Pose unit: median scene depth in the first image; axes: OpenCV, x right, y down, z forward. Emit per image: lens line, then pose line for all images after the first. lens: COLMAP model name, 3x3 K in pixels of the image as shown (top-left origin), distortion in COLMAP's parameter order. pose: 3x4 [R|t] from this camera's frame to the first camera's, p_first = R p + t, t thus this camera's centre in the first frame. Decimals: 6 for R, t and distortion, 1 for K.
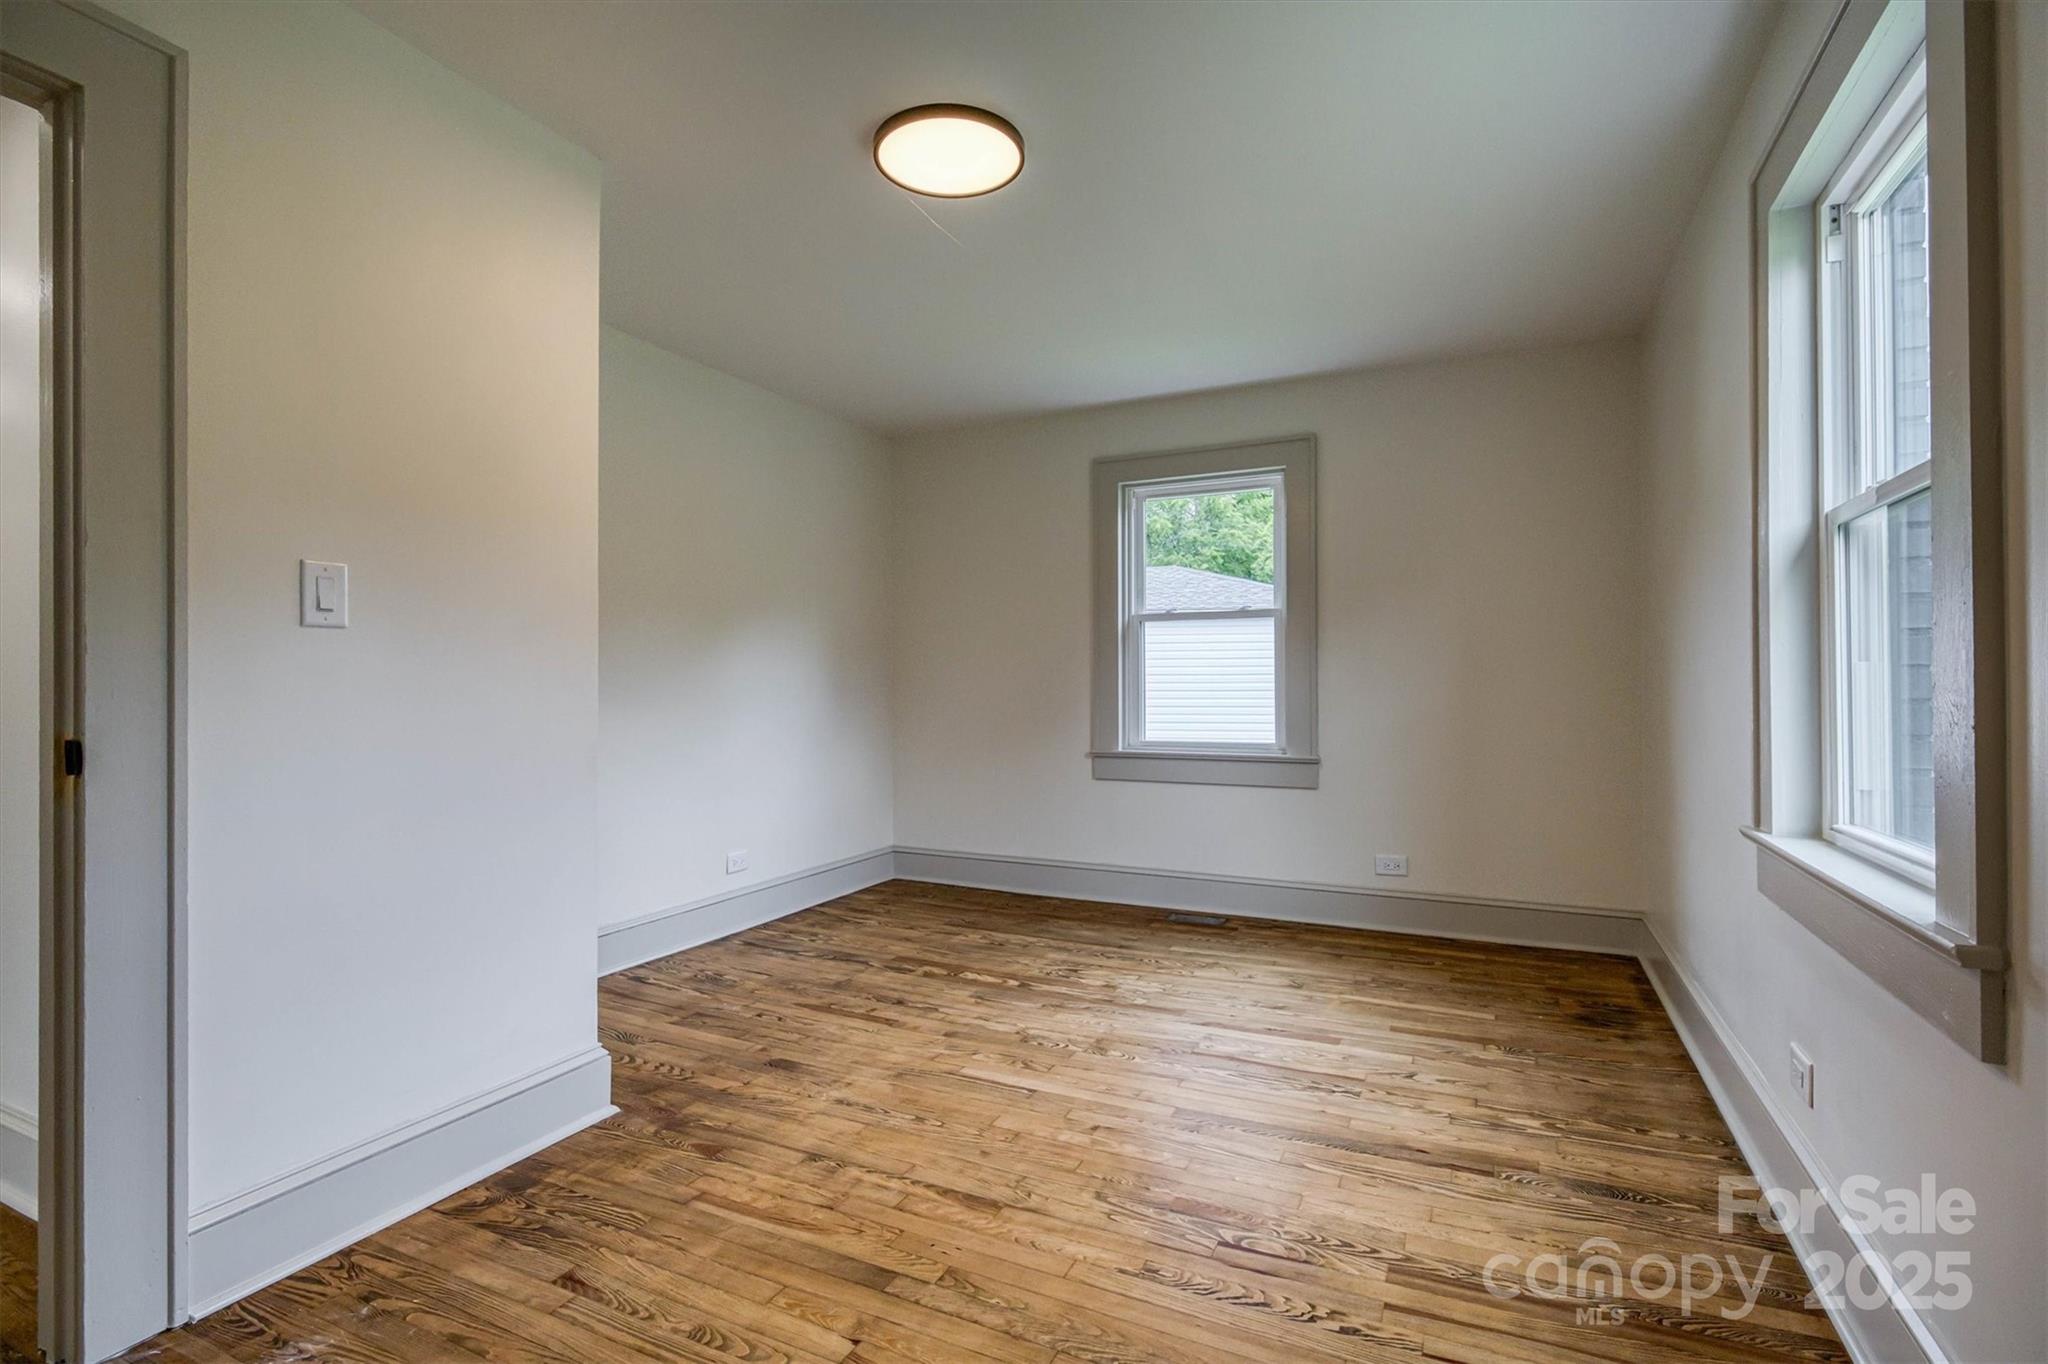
lens RADIAL K [[898.0, 0, 1029.8], [0, 898.0, 687.8], [0, 0, 1]] dist [0.002381, 0.000459]
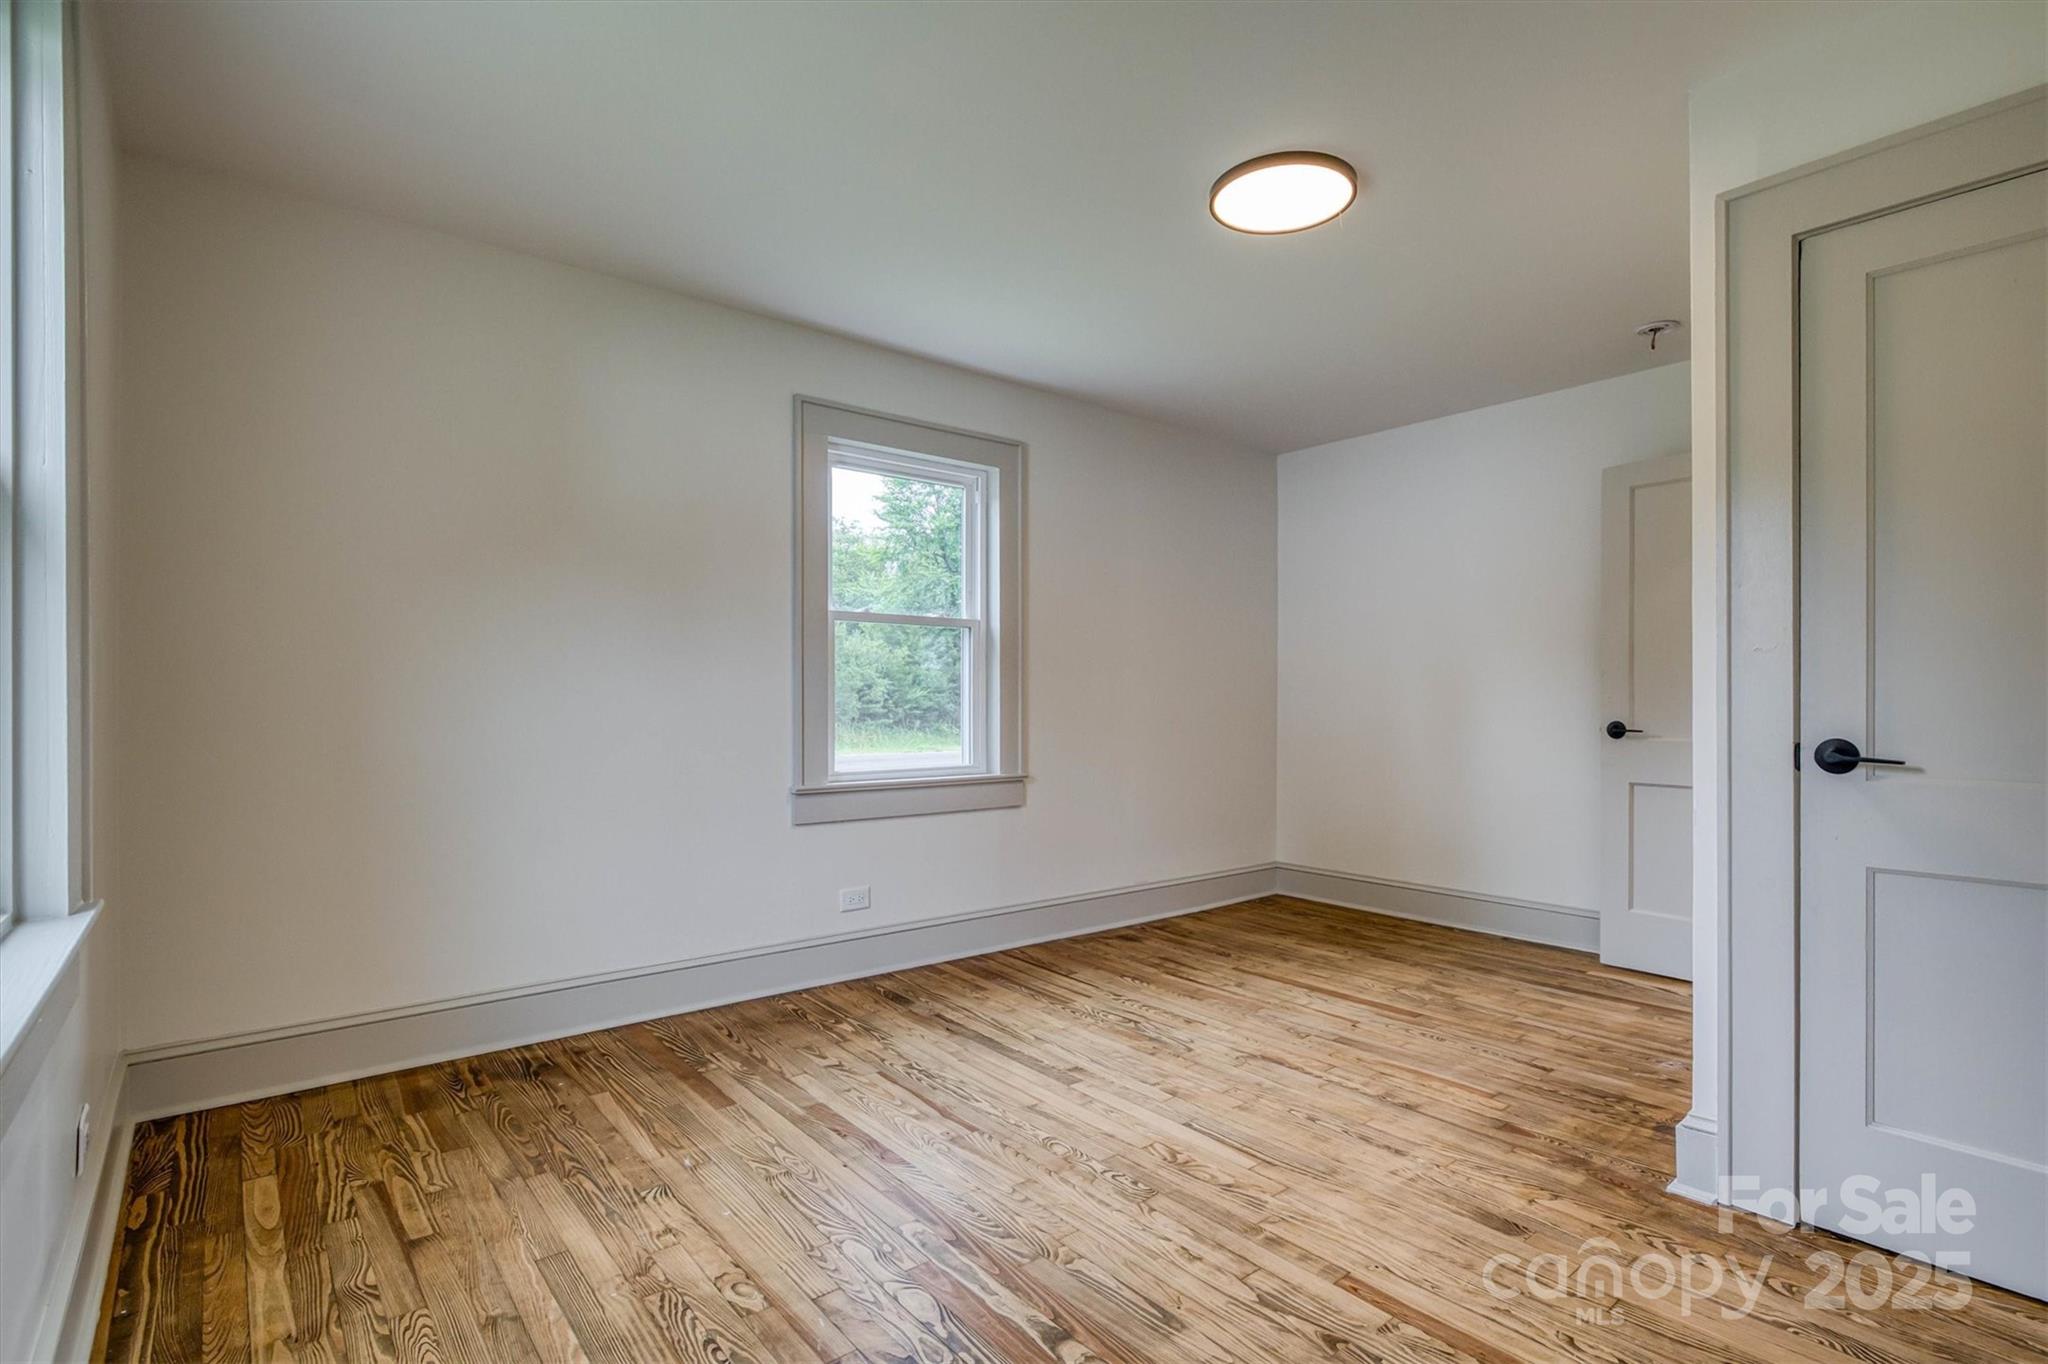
lens RADIAL K [[898.0, 0, 1029.8], [0, 898.0, 687.8], [0, 0, 1]] dist [0.002381, 0.000459]
pose [[-0.892721, 0.007241, 0.450552, -0.287524], [0.000005, 0.999871, -0.016059, -0.003243], [-0.450611, -0.014333, -0.892606, 1.969720]]
